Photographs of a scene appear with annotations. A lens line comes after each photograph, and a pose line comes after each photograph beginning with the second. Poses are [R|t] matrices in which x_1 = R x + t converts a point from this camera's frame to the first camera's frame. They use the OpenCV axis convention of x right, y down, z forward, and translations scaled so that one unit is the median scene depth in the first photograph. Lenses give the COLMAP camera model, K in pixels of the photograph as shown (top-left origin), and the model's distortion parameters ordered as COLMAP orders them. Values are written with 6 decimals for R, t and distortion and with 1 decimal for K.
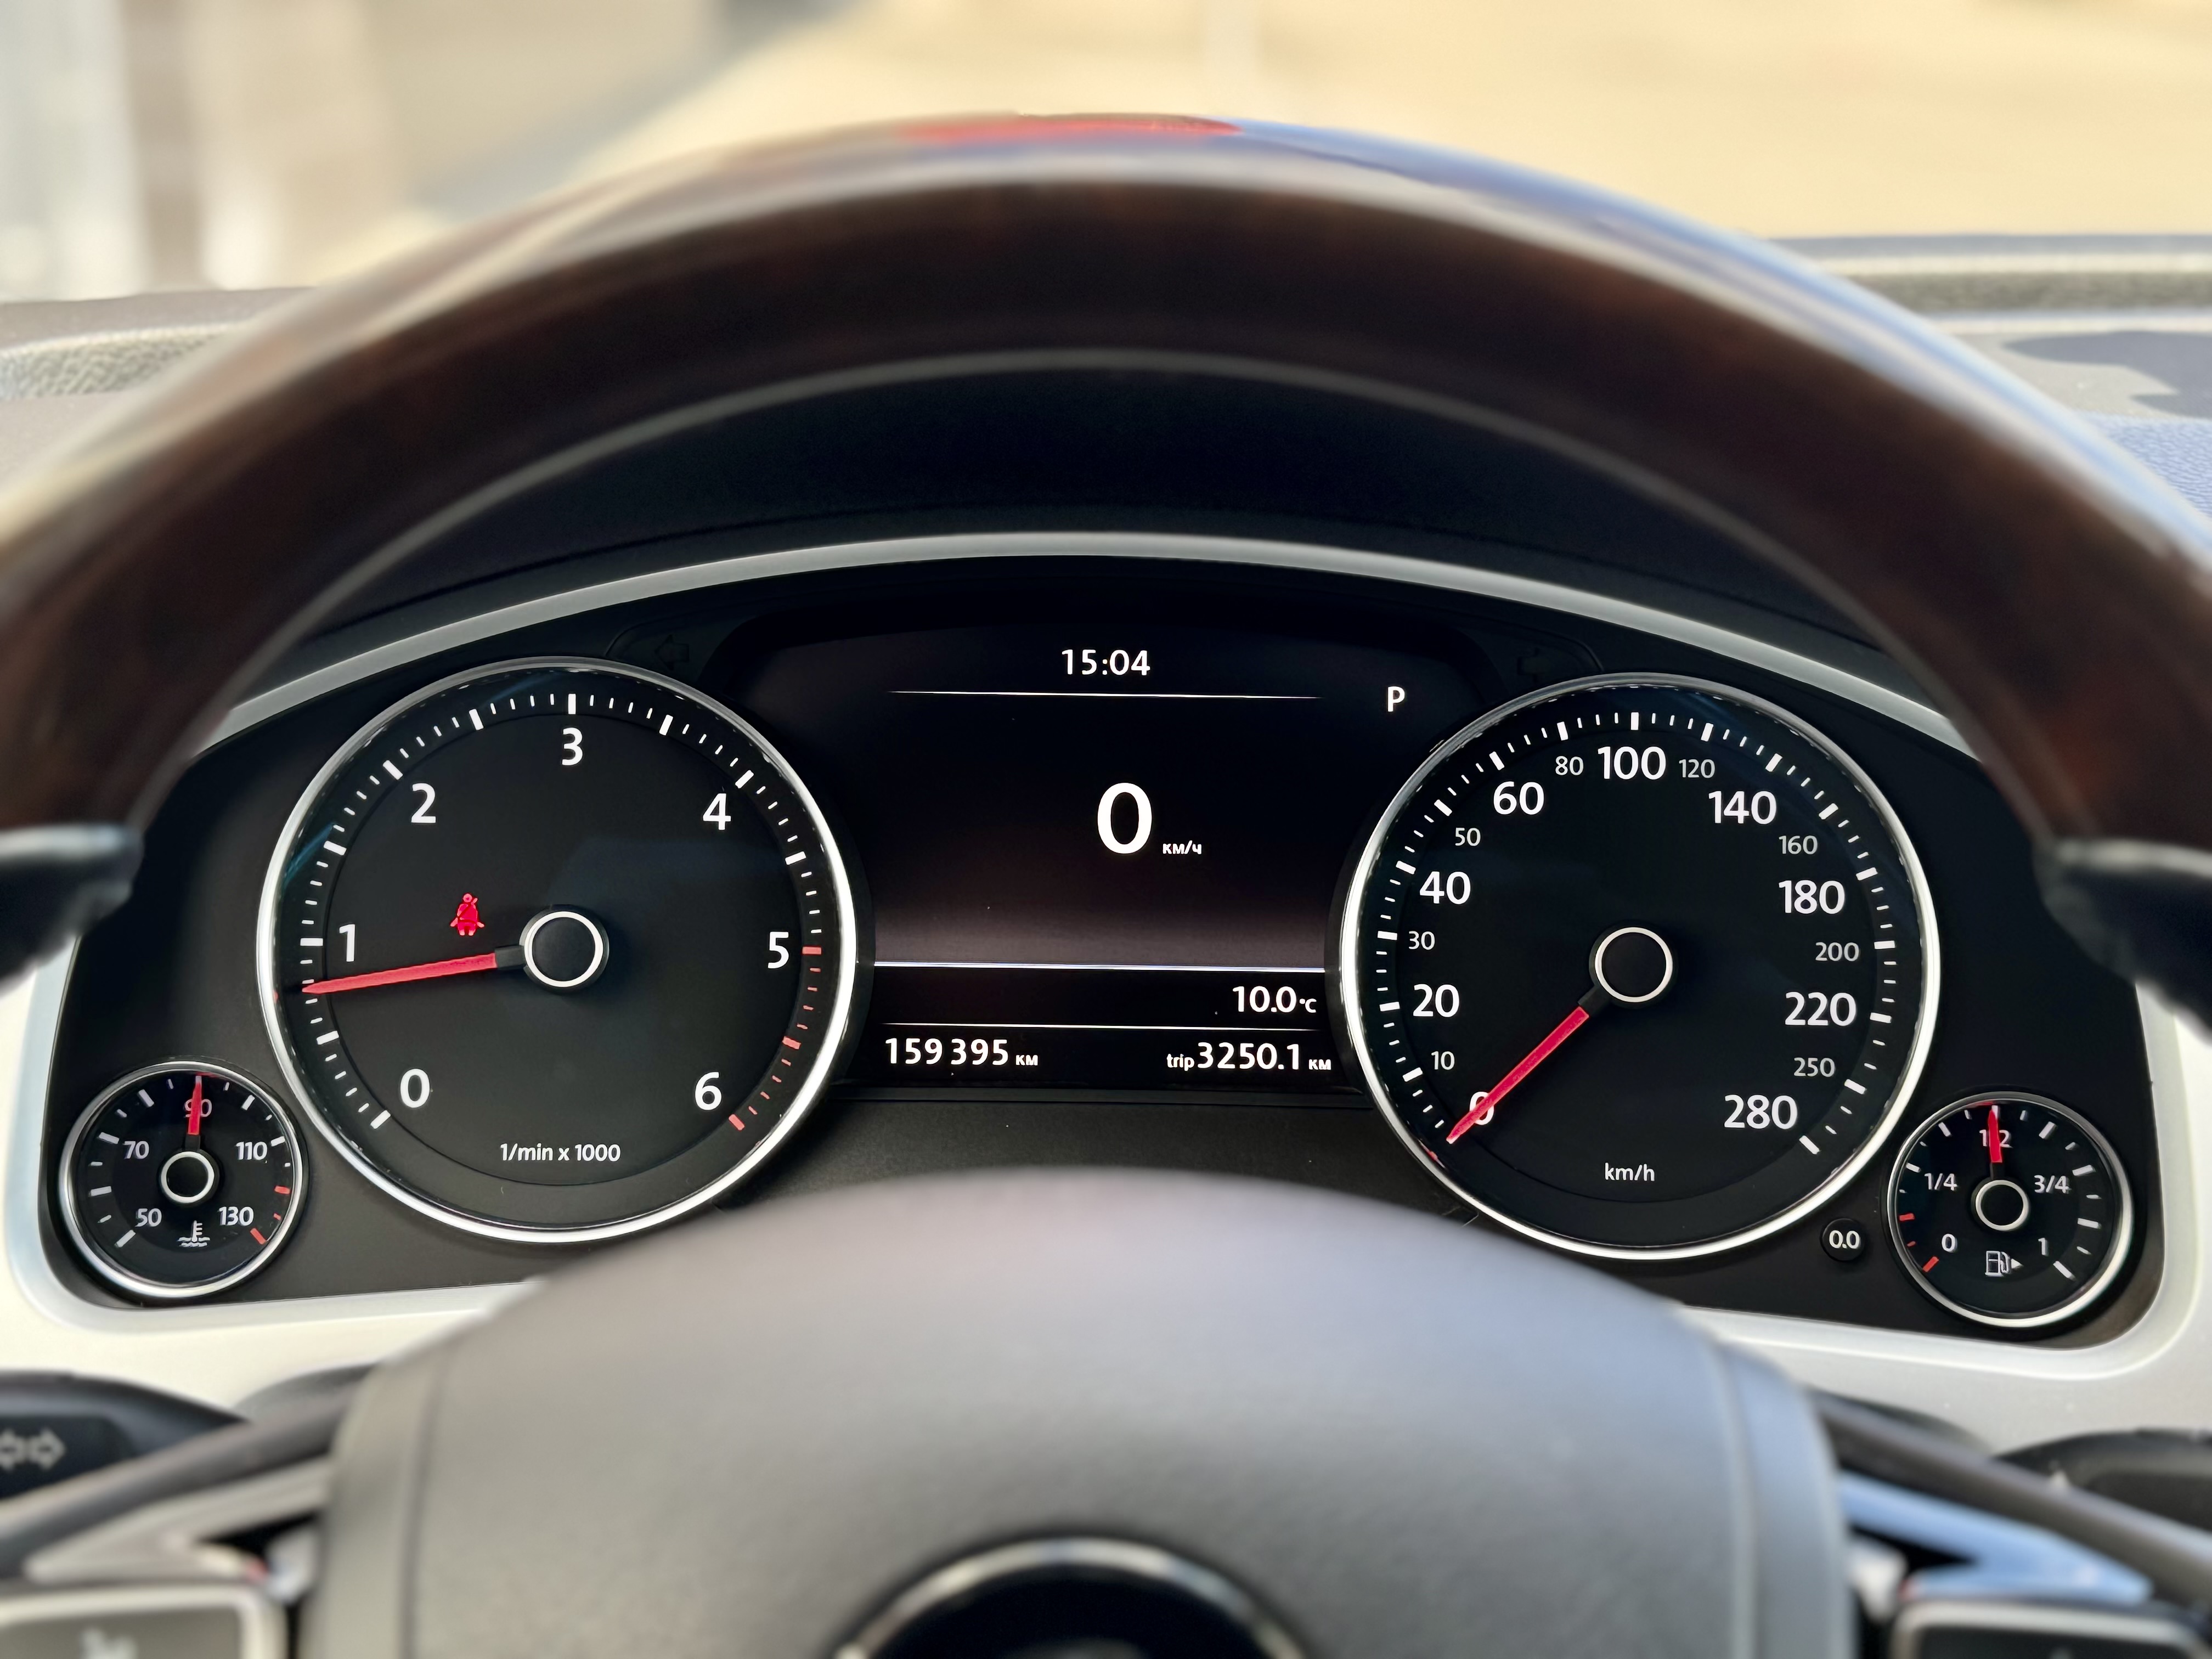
lens RADIAL K [[3064.5, 0, 1106.0], [0, 3064.5, 829.5], [0, 0, 1]] dist [-0.010326, -0.006557]
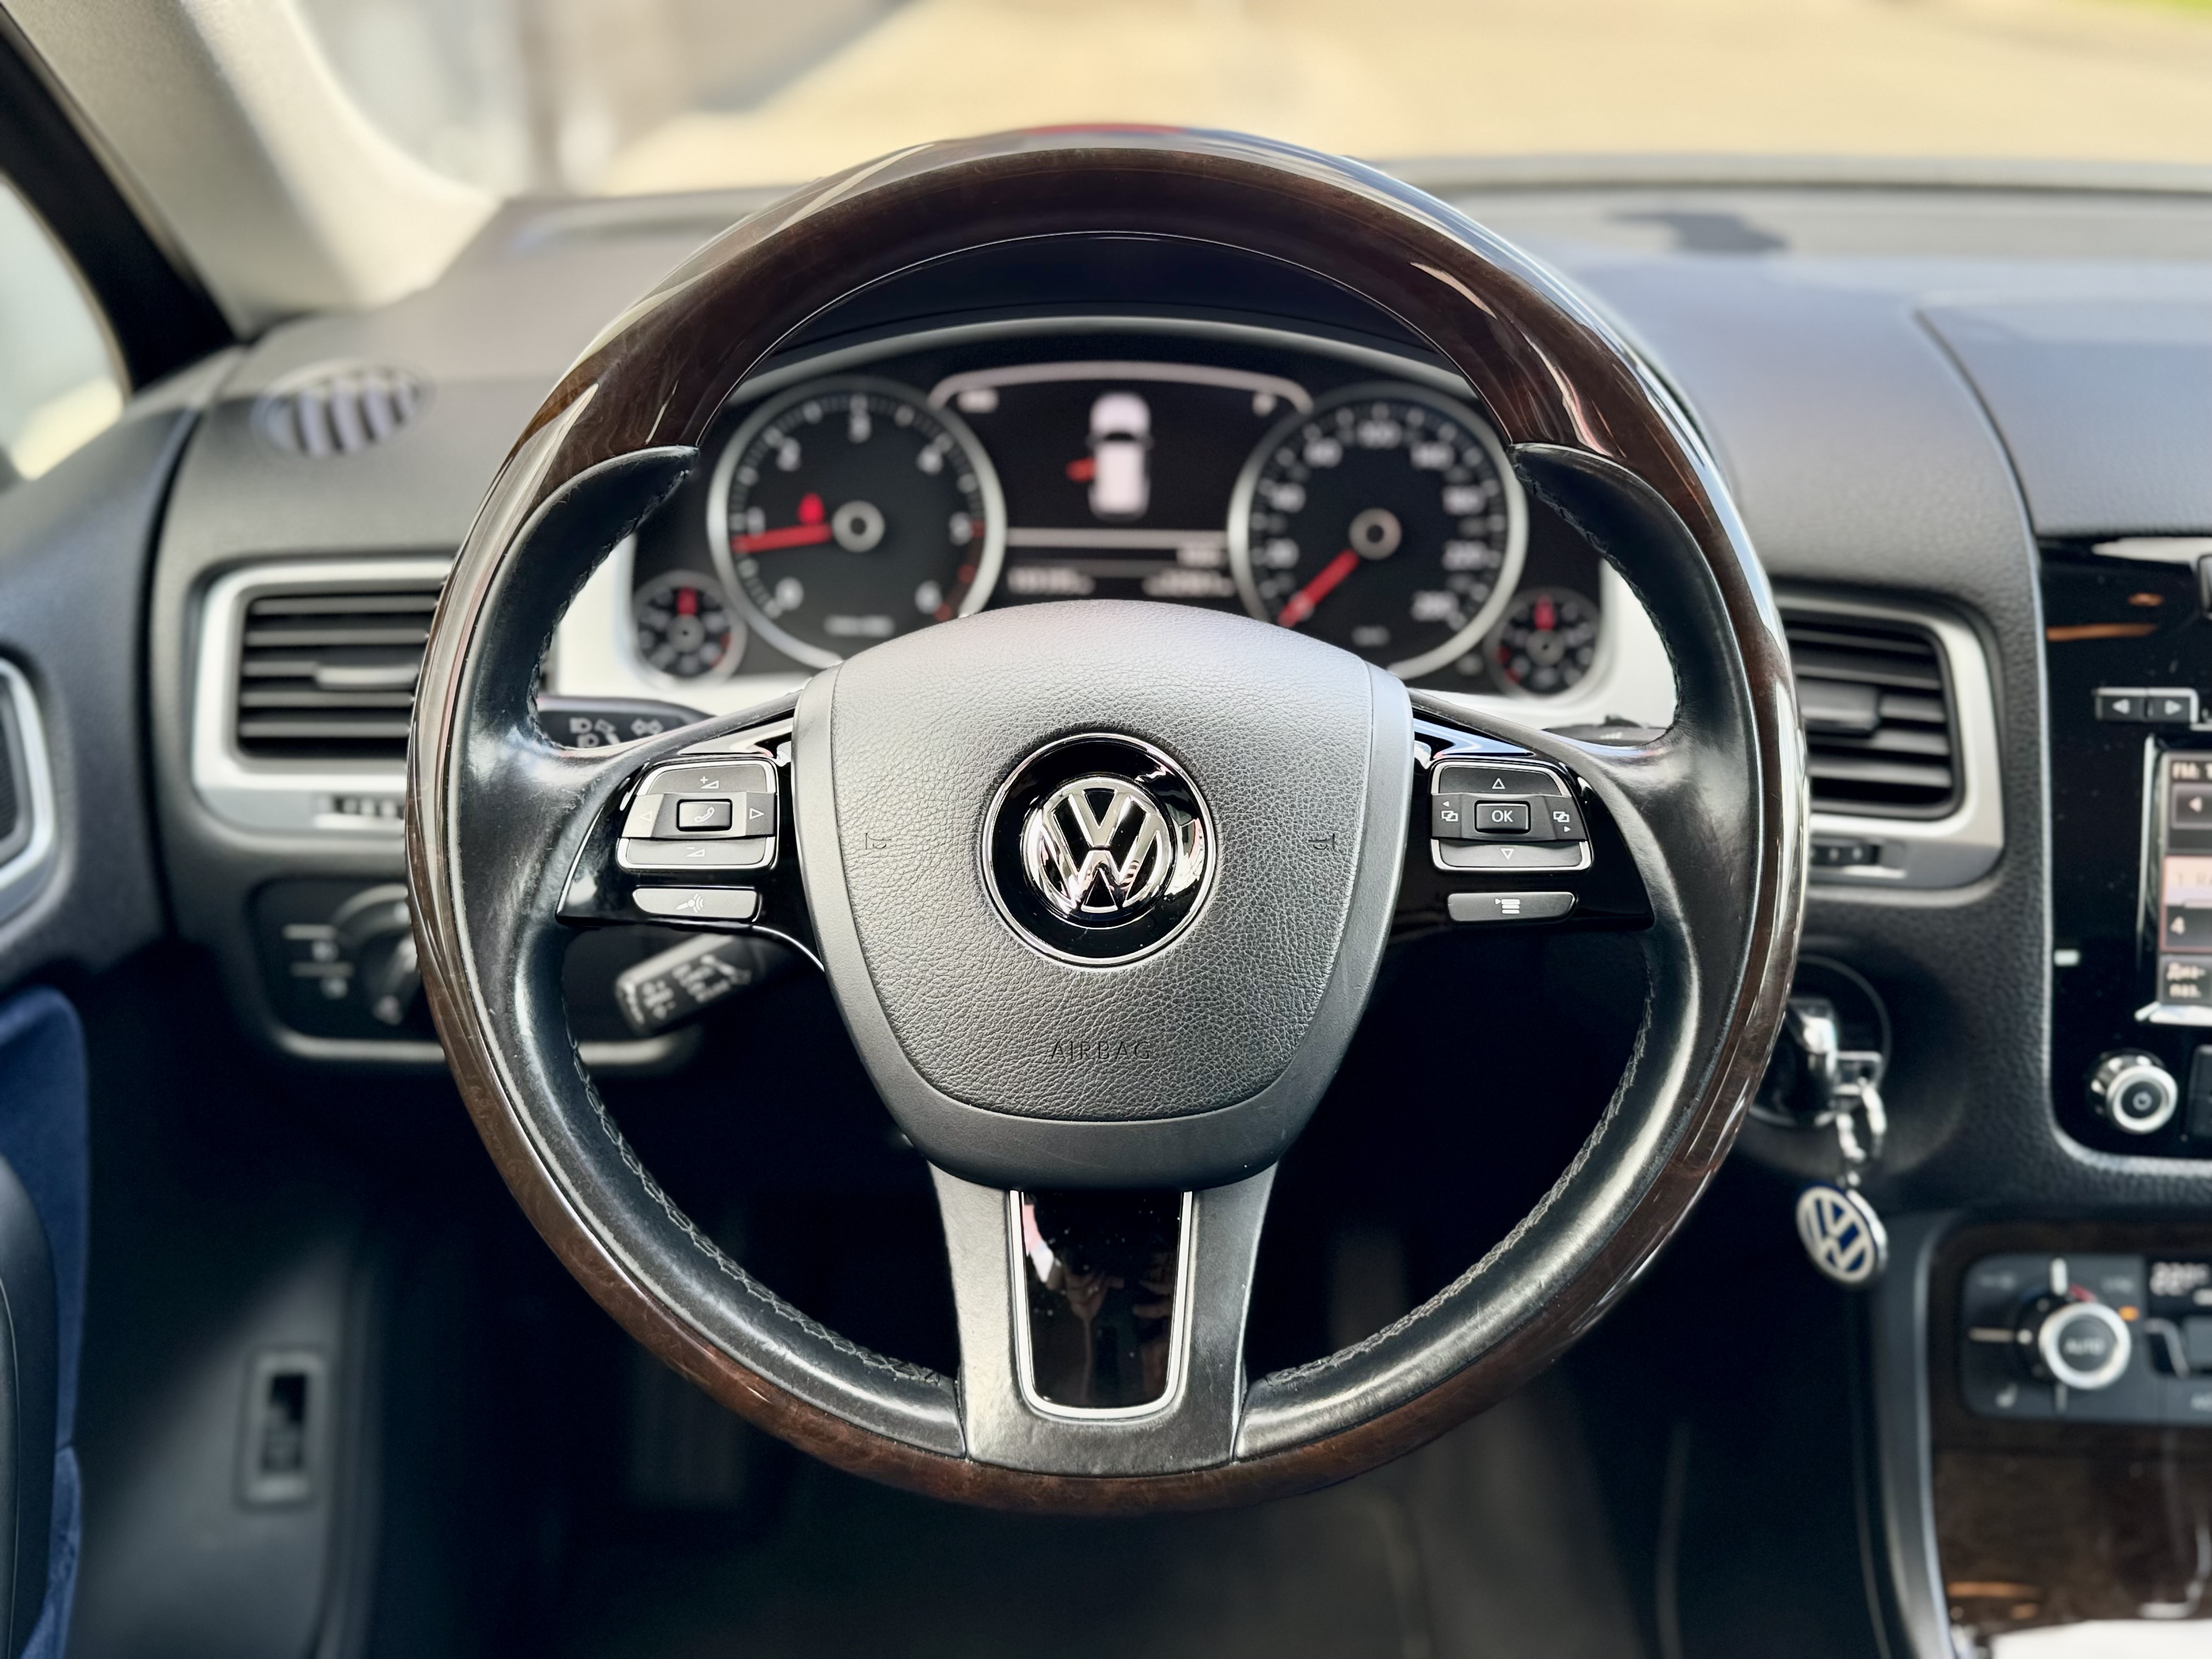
lens RADIAL K [[1776.4, 0, 1106.0], [0, 1776.4, 829.5], [0, 0, 1]] dist [0.000024, -0.002404]
pose [[0.999906, -0.001262, -0.013681, 0.007653], [0.003765, 0.982821, 0.184525, 0.019106], [0.013214, -0.184559, 0.982733, -0.217965]]
